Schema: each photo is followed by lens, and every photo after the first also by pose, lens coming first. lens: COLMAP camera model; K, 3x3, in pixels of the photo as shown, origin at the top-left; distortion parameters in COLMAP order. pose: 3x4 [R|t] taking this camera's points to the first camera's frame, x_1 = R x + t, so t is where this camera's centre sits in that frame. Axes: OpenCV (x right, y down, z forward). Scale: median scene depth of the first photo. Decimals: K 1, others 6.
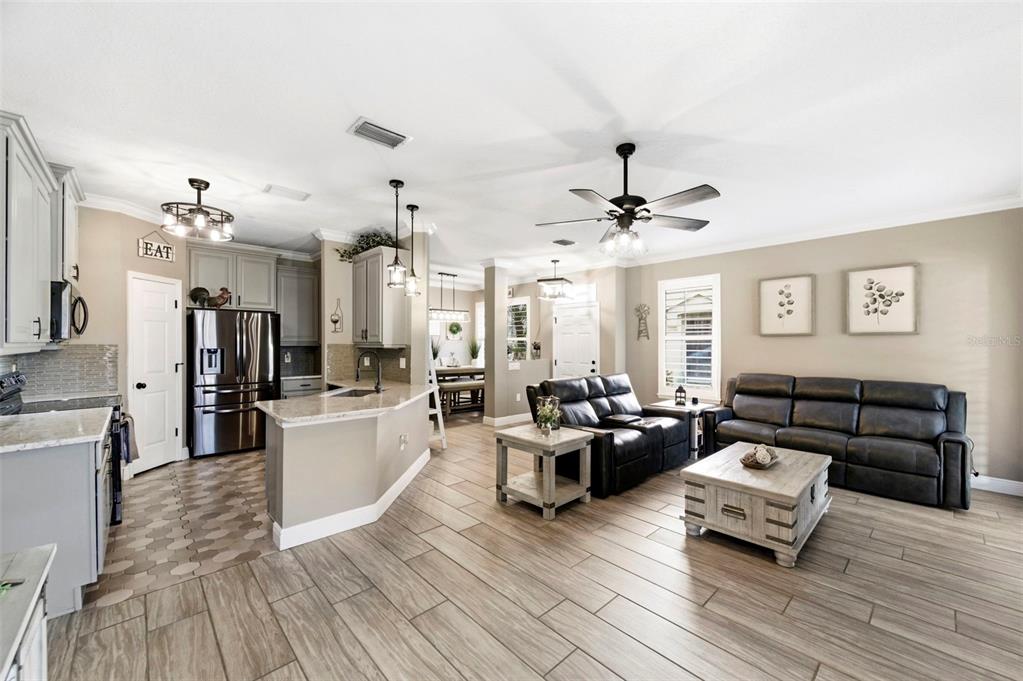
lens RADIAL K [[401.7, 0, 509.2], [0, 401.7, 343.0], [0, 0, 1]] dist [0.009357, -0.002055]
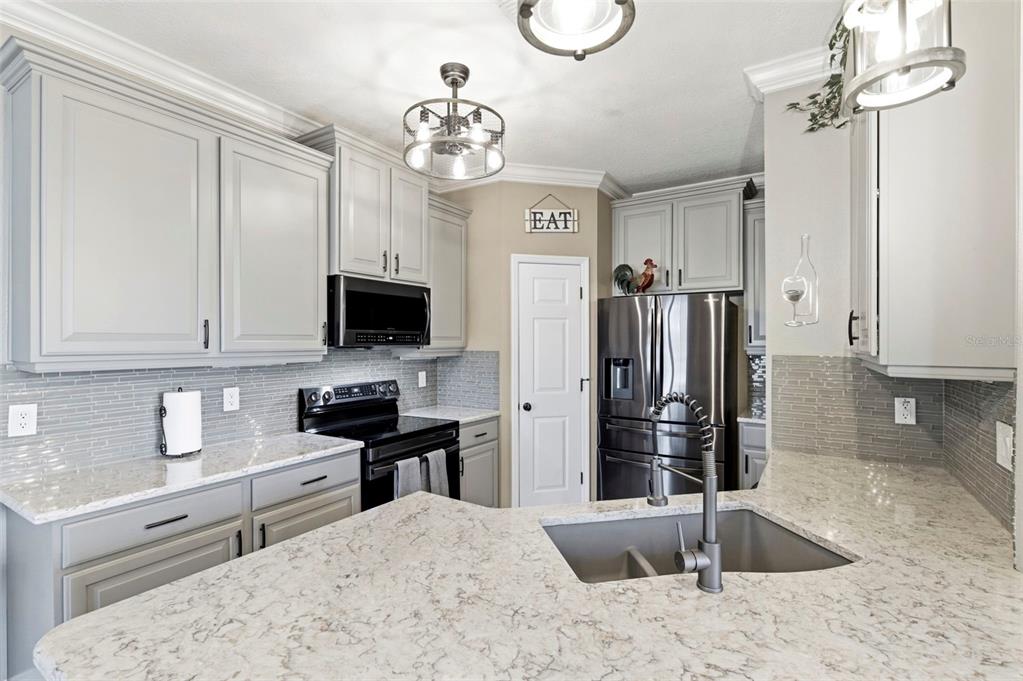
lens RADIAL K [[466.5, 0, 519.6], [0, 466.5, 341.4], [0, 0, 1]] dist [-0.002213, 0.000144]
pose [[0.260146, -0.002620, -0.965566, -0.082540], [0.000114, 0.999996, -0.002683, -0.011317], [0.965569, 0.000588, 0.260145, 0.712126]]
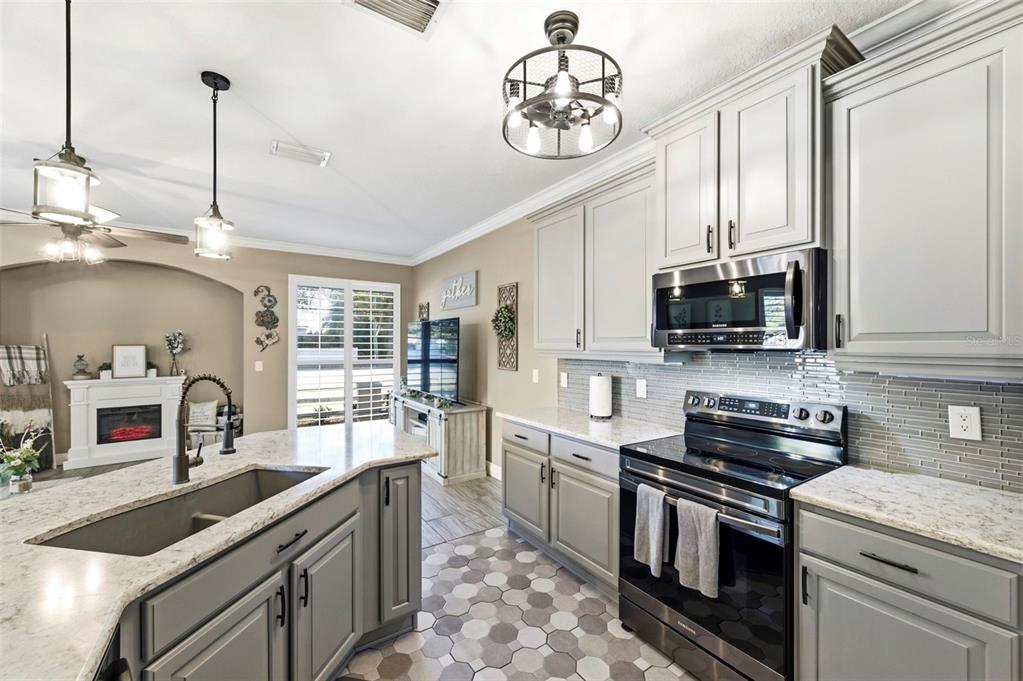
lens RADIAL K [[401.7, 0, 511.1], [0, 401.7, 344.1], [0, 0, 1]] dist [0.009357, -0.002055]
pose [[-0.987543, -0.003599, 0.157308, -0.609794], [-0.003455, 0.999993, 0.001186, -0.011316], [-0.157311, 0.000627, -0.987549, 1.157743]]
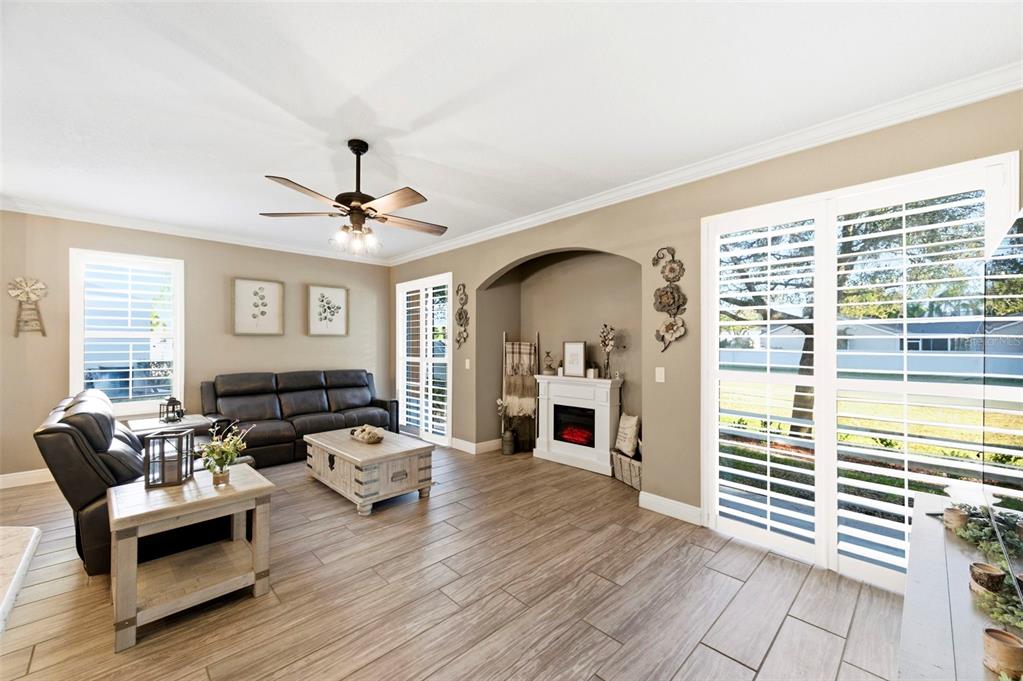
lens RADIAL K [[401.7, 0, 514.7], [0, 401.7, 342.1], [0, 0, 1]] dist [0.009357, -0.002055]
pose [[-0.026755, -0.001594, 0.999641, -0.441833], [-0.003209, 0.999994, 0.001508, -0.004679], [-0.999637, -0.003167, -0.026760, 0.405897]]
